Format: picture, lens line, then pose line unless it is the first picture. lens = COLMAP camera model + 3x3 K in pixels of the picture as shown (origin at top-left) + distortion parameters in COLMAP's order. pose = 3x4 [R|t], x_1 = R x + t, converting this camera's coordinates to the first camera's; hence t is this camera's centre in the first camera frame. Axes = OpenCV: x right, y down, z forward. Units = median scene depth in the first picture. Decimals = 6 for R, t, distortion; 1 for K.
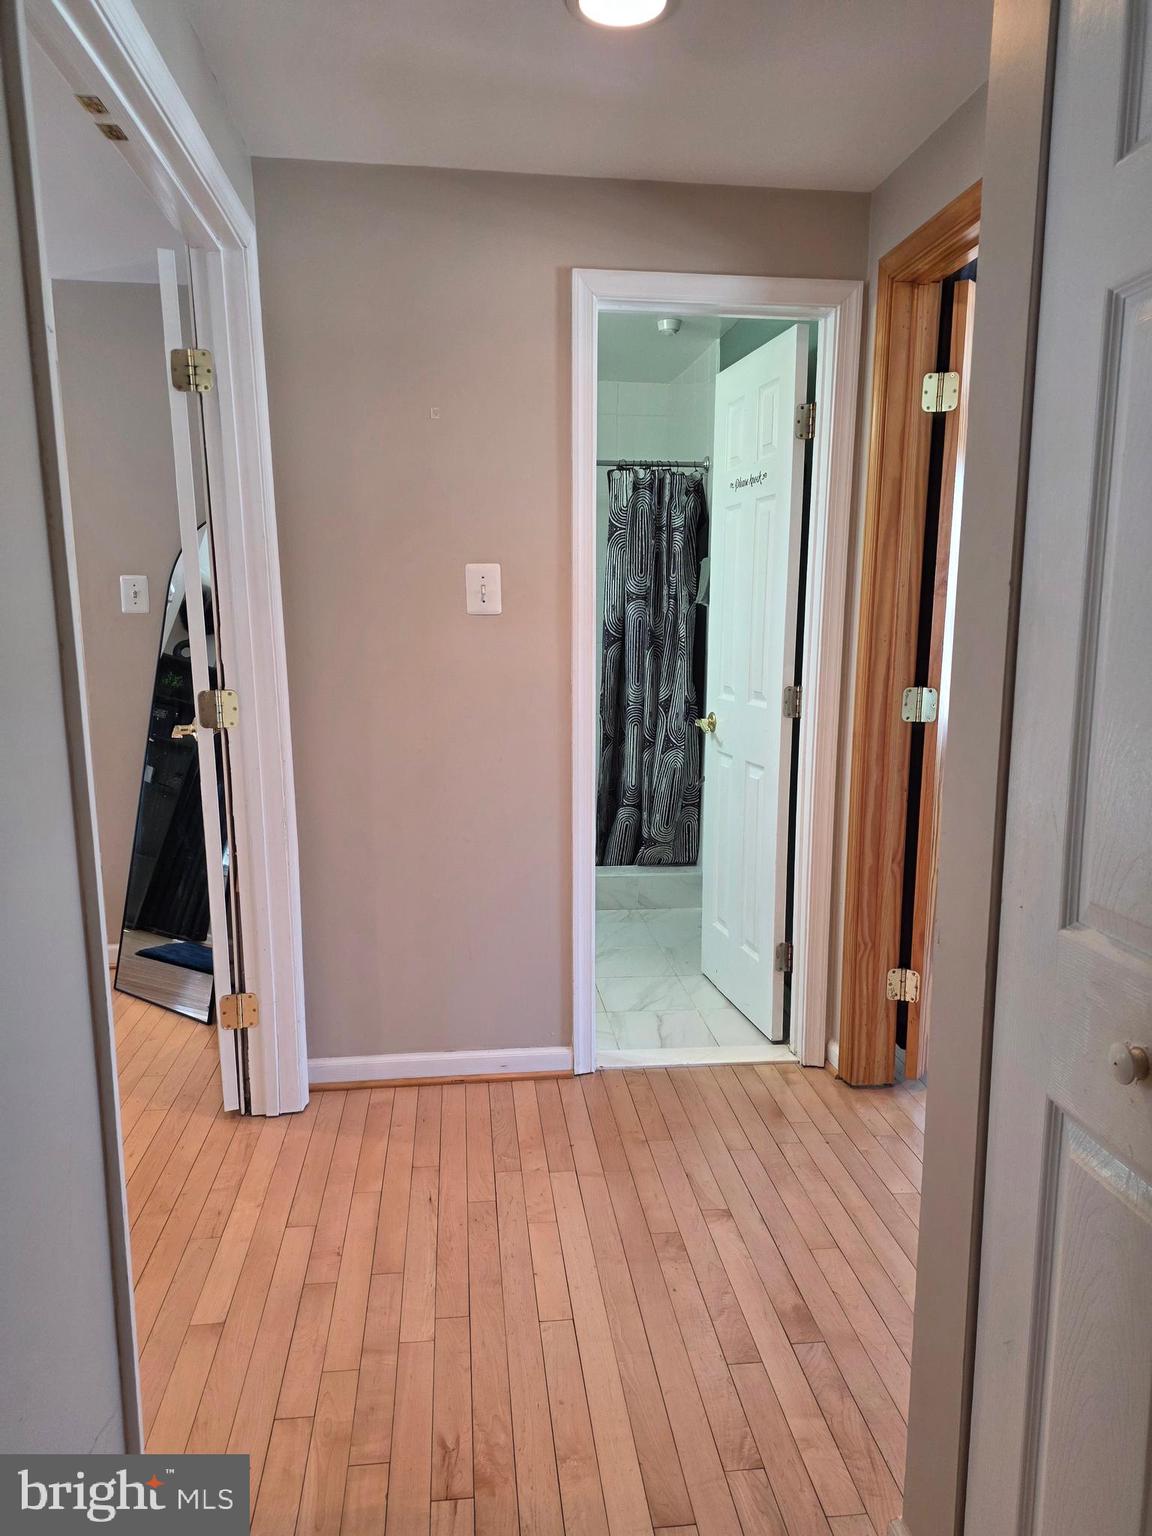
lens RADIAL K [[1020.9, 0, 577.6], [0, 1020.9, 787.8], [0, 0, 1]] dist [0.086413, -0.086457]
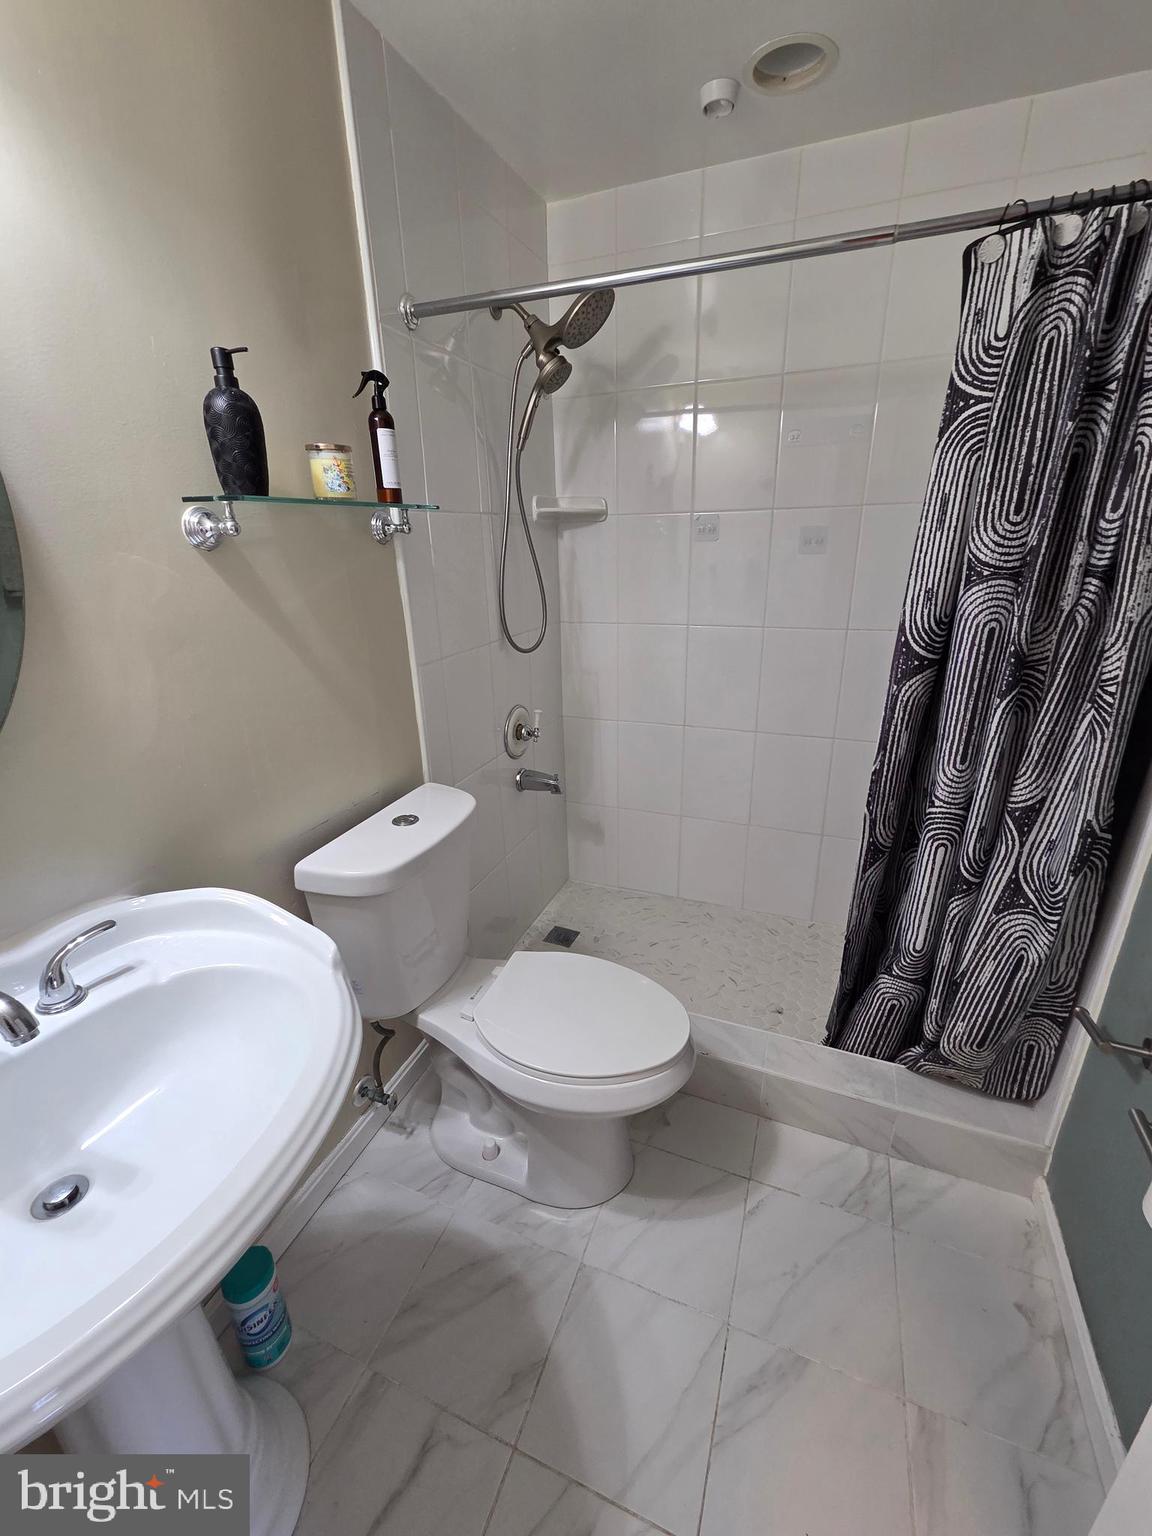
lens RADIAL K [[630.8, 0, 584.3], [0, 630.8, 765.4], [0, 0, 1]] dist [0.001928, 0.000731]
pose [[0.880810, 0.145144, -0.450674, 0.038681], [-0.061786, 0.978950, 0.194524, -0.151489], [0.469422, -0.143493, 0.871236, 0.695680]]
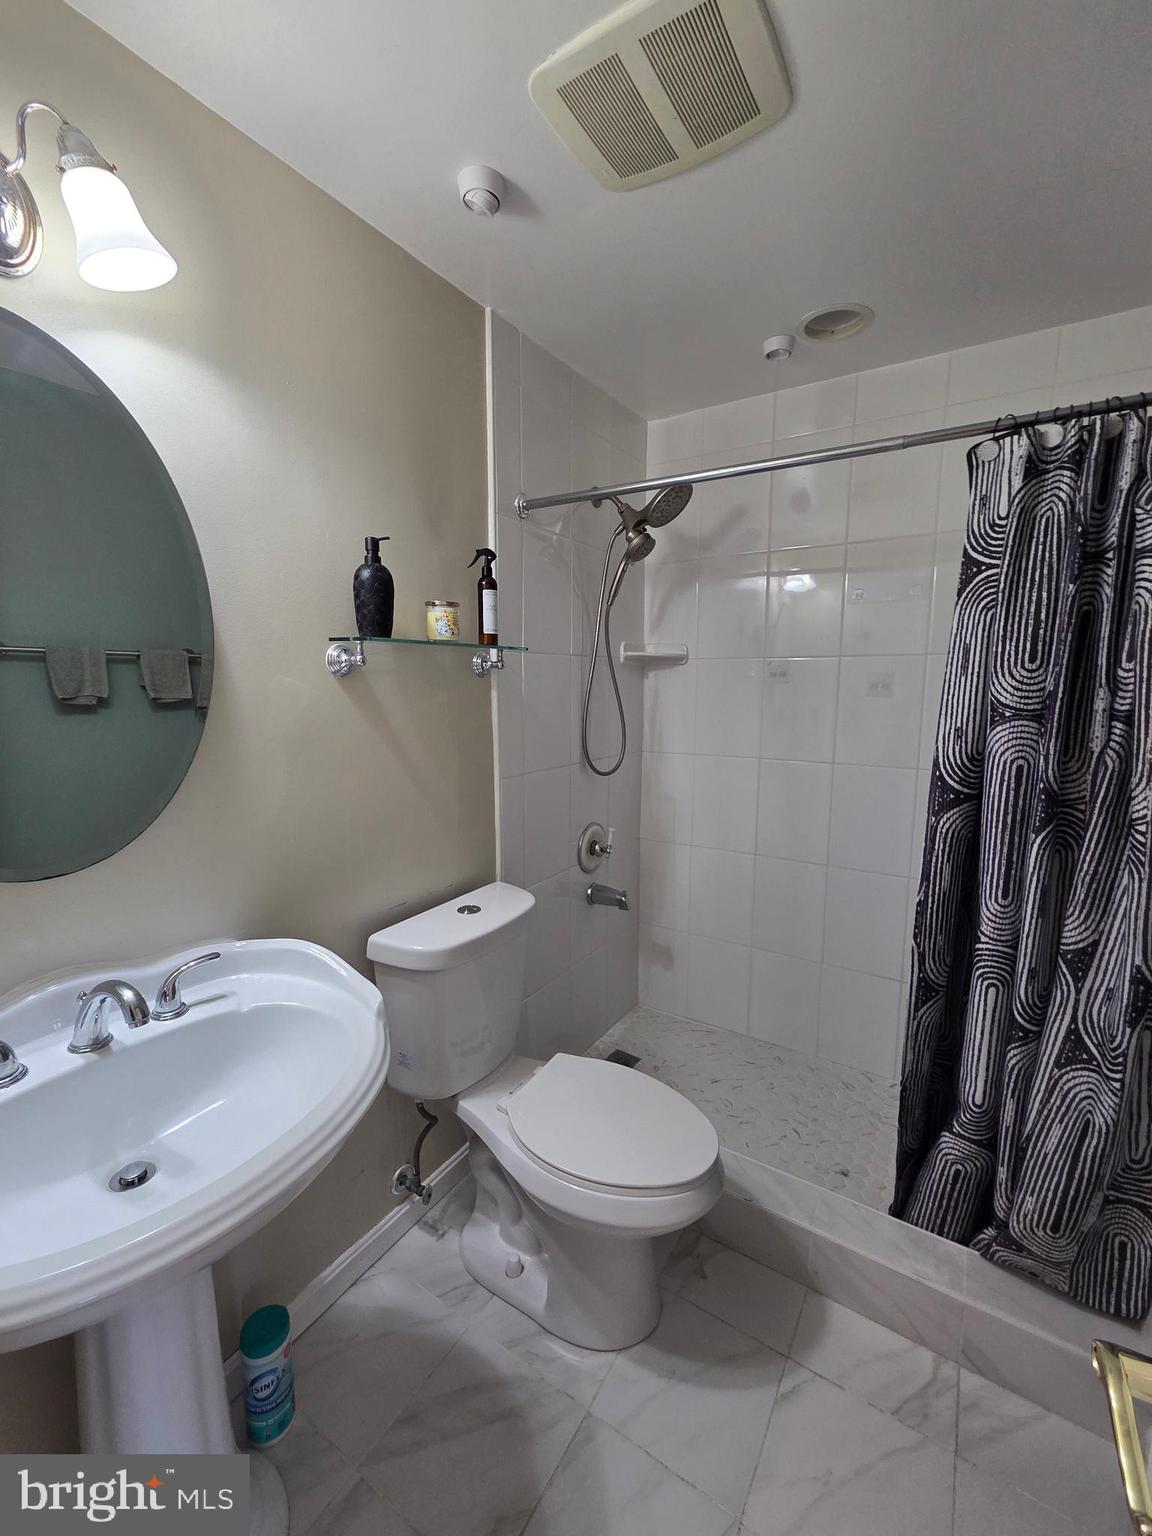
lens RADIAL K [[633.4, 0, 584.7], [0, 633.4, 765.7], [0, 0, 1]] dist [0.003289, 0.000054]
pose [[0.777298, 0.087451, -0.623025, 0.087326], [-0.112969, 0.993597, -0.001477, -0.144795], [0.618907, 0.071530, 0.782200, 0.680568]]
